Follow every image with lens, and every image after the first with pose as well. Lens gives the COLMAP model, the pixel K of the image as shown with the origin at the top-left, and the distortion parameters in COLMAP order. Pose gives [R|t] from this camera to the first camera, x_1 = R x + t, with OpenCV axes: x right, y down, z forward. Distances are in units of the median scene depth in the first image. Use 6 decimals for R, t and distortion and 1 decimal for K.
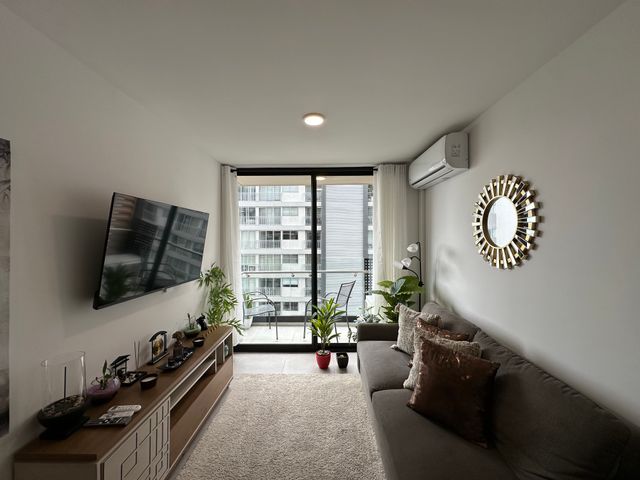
lens RADIAL K [[254.4, 0, 320.0], [0, 254.4, 240.0], [0, 0, 1]] dist [-0.001075, 0.000150]
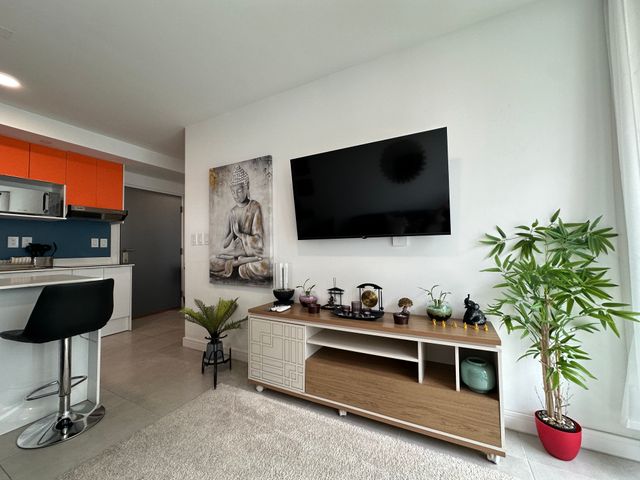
lens RADIAL K [[256.7, 0, 320.0], [0, 256.7, 240.0], [0, 0, 1]] dist [-0.001471, -0.000121]
pose [[-0.439878, -0.022808, -0.897768, 0.318876], [0.015093, 0.999348, -0.032784, 0.237693], [0.897931, -0.027971, -0.439247, 1.302931]]
